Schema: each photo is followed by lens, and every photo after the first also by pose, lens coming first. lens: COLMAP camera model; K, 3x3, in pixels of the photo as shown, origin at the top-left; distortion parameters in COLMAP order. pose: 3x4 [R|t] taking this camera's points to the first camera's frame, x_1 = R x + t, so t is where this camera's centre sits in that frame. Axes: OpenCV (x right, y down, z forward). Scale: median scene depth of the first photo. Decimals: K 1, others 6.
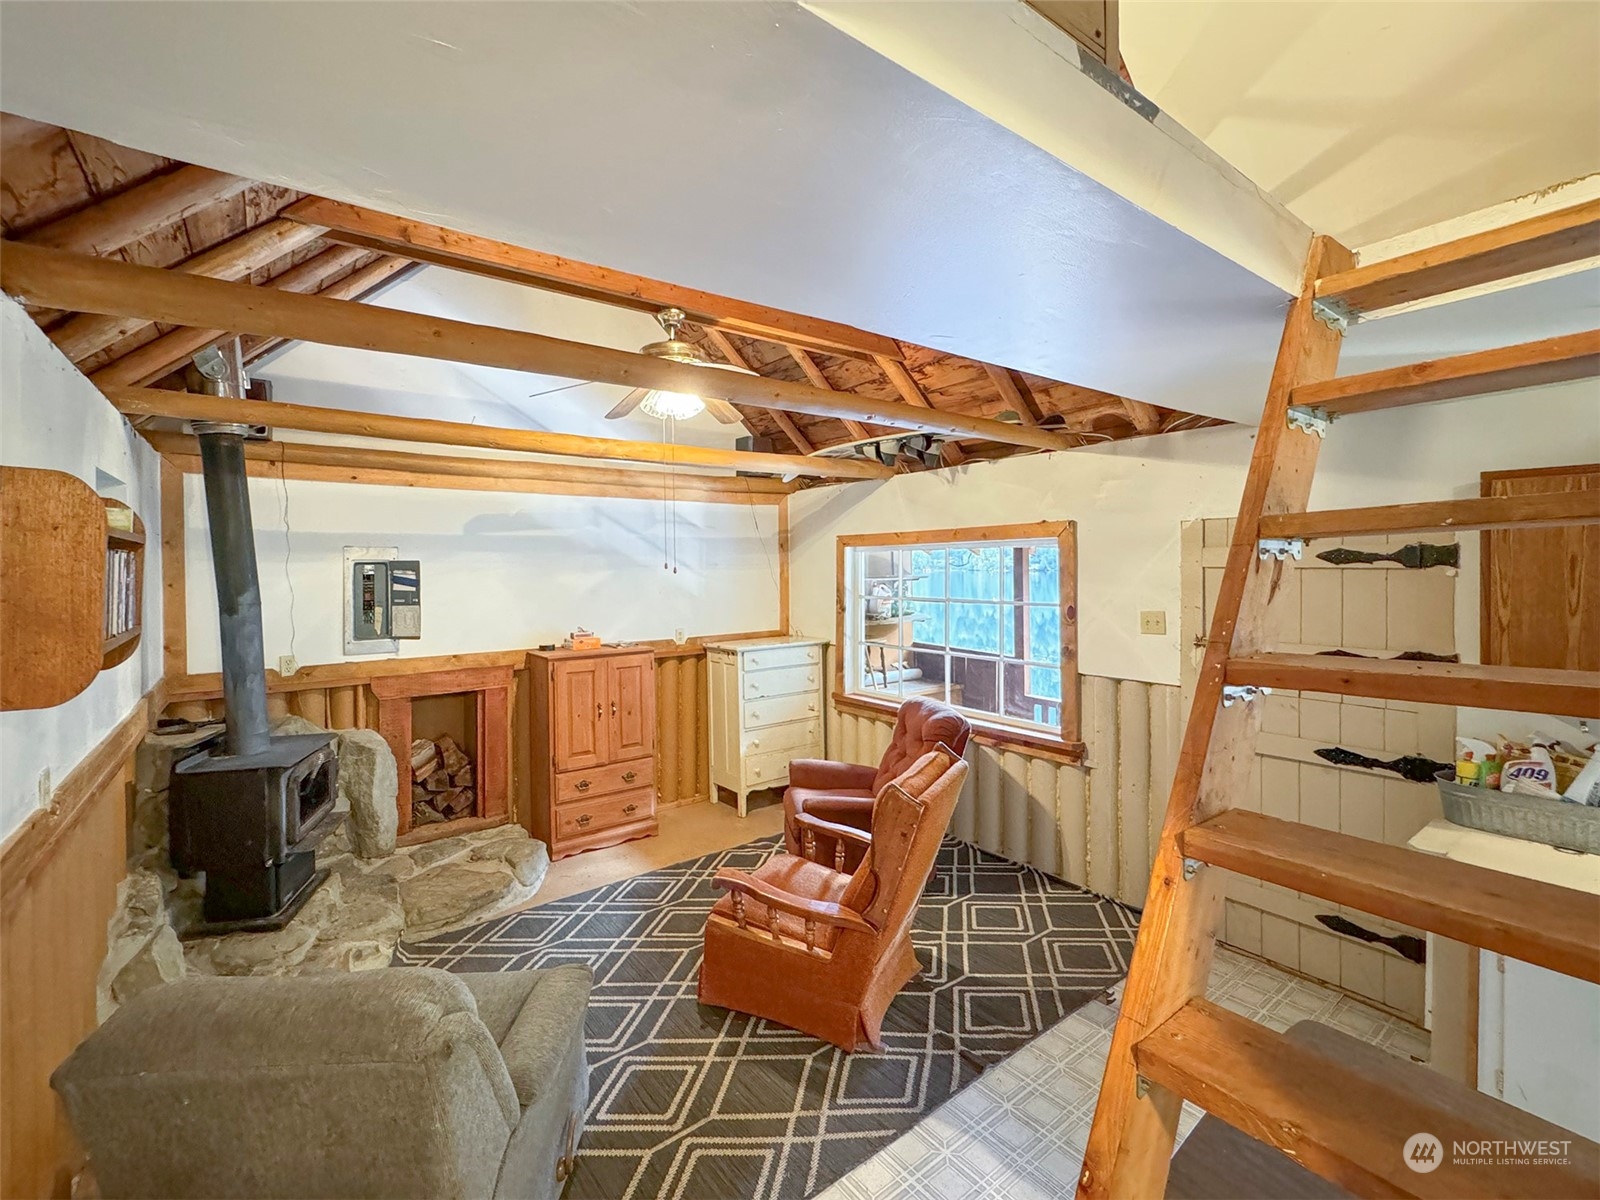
lens RADIAL K [[690.4, 0, 754.2], [0, 690.4, 568.5], [0, 0, 1]] dist [0.000333, -0.000069]
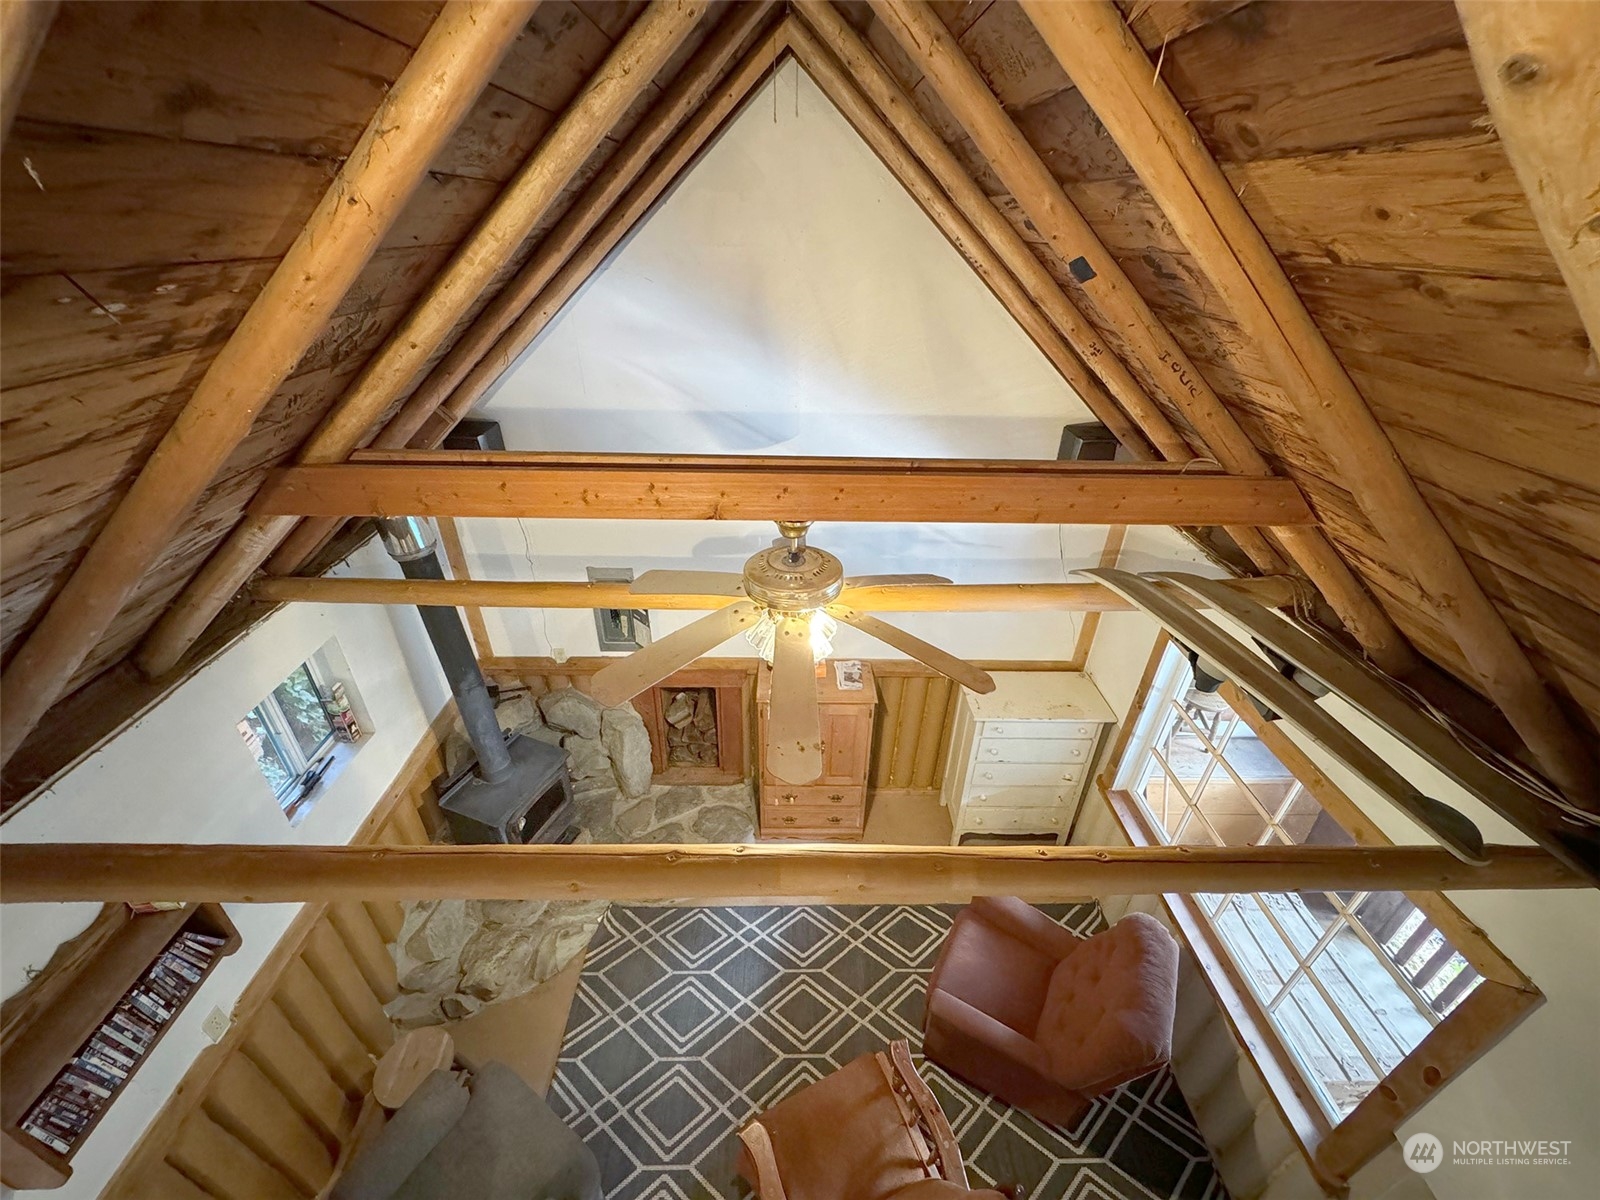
lens RADIAL K [[634.1, 0, 800.0], [0, 634.1, 600.0], [0, 0, 1]] dist [-0.000193, 0.000016]
pose [[0.825146, 0.307257, -0.474054, 0.154682], [-0.025959, 0.858889, 0.511503, -0.506771], [0.564323, -0.409759, 0.716685, 0.480950]]
